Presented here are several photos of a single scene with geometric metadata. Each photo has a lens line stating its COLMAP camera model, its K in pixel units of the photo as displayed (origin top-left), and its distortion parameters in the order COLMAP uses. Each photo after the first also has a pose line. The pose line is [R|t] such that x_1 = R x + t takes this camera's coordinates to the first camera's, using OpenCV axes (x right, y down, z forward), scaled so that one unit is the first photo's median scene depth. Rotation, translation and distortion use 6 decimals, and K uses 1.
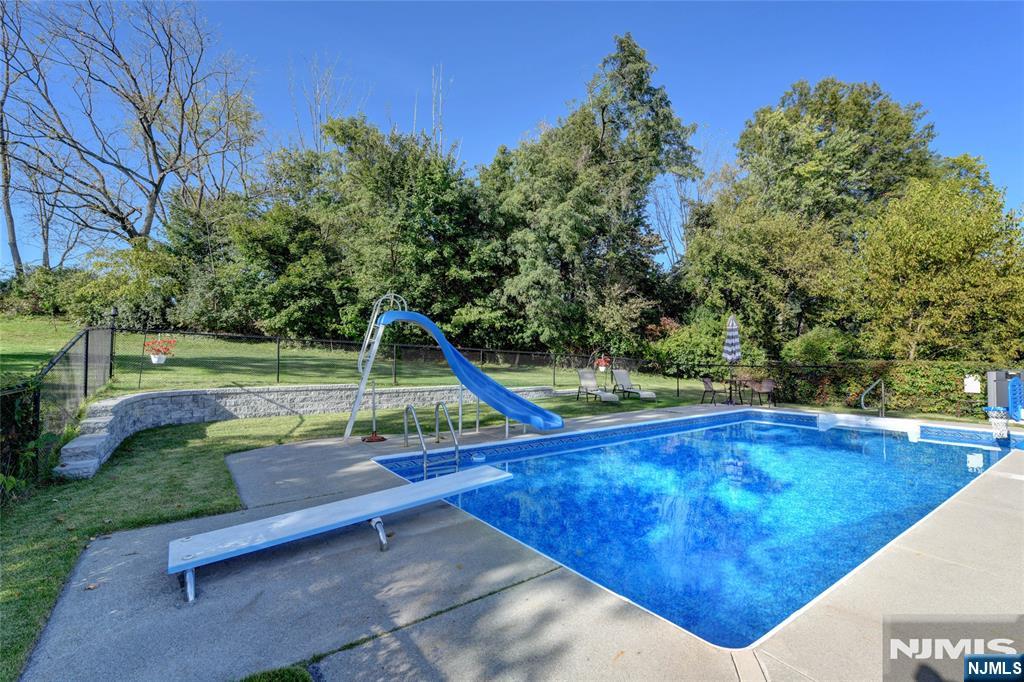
lens RADIAL K [[455.4, 0, 510.3], [0, 455.4, 342.0], [0, 0, 1]] dist [-0.001878, -0.001102]
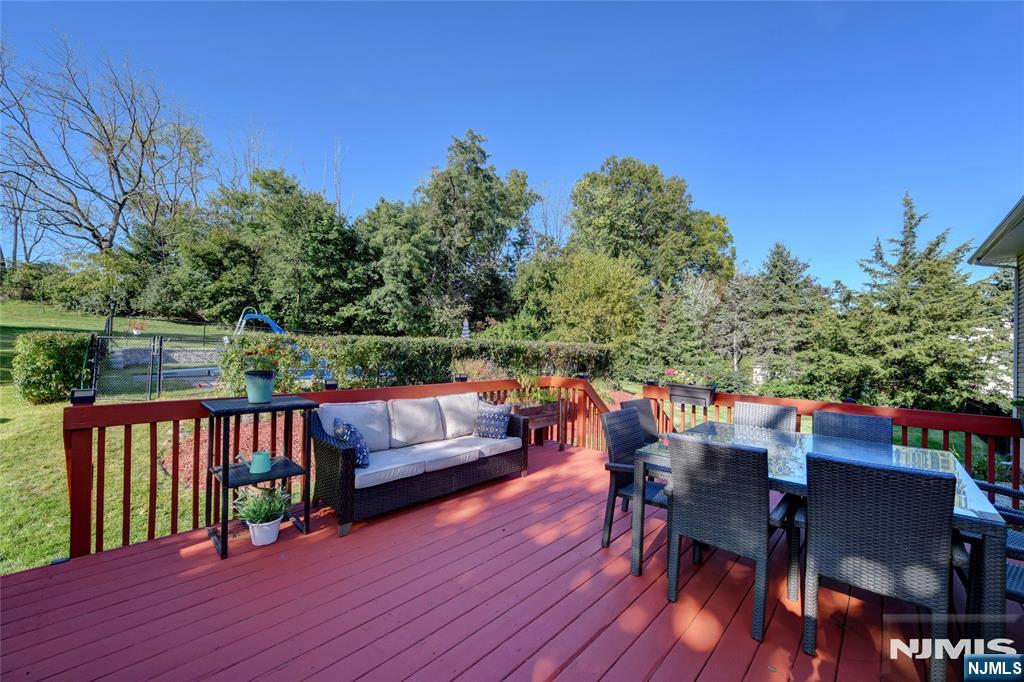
lens RADIAL K [[410.2, 0, 516.9], [0, 410.2, 343.0], [0, 0, 1]] dist [-0.009087, 0.000664]
pose [[0.990697, 0.025712, 0.133636, 0.281753], [-0.029306, 0.999258, 0.025002, -0.003893], [-0.132894, -0.028685, 0.990715, -0.435960]]
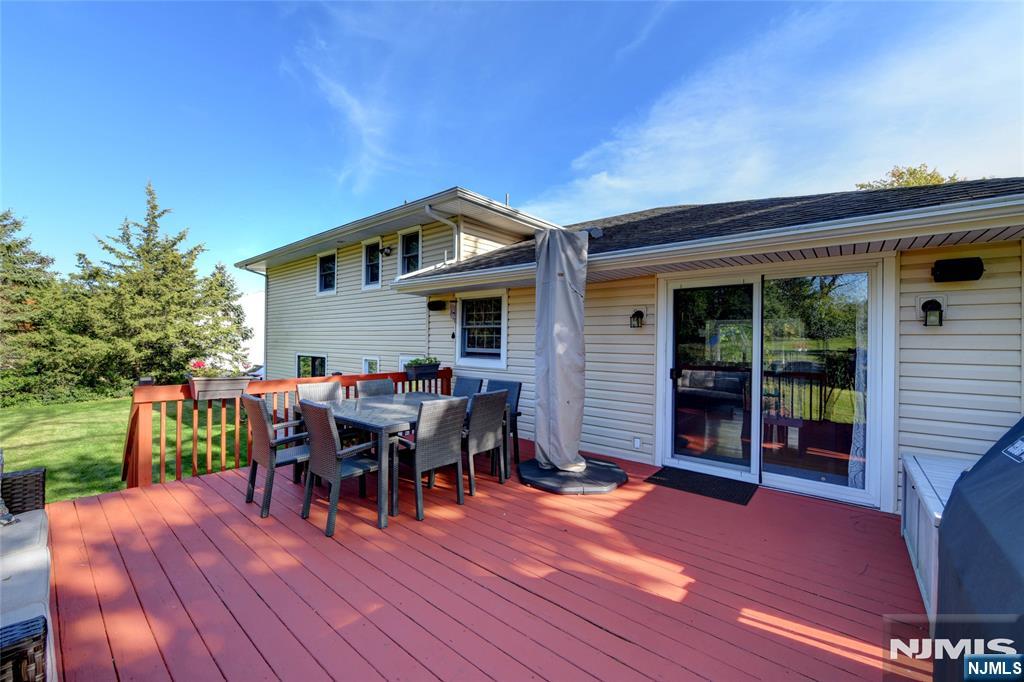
lens RADIAL K [[410.2, 0, 516.2], [0, 410.2, 342.9], [0, 0, 1]] dist [-0.009087, 0.000664]
pose [[-0.192314, -0.003536, 0.981327, 0.171663], [-0.043568, 0.999038, -0.004938, 0.000150], [-0.980366, -0.043704, -0.192283, -0.331508]]
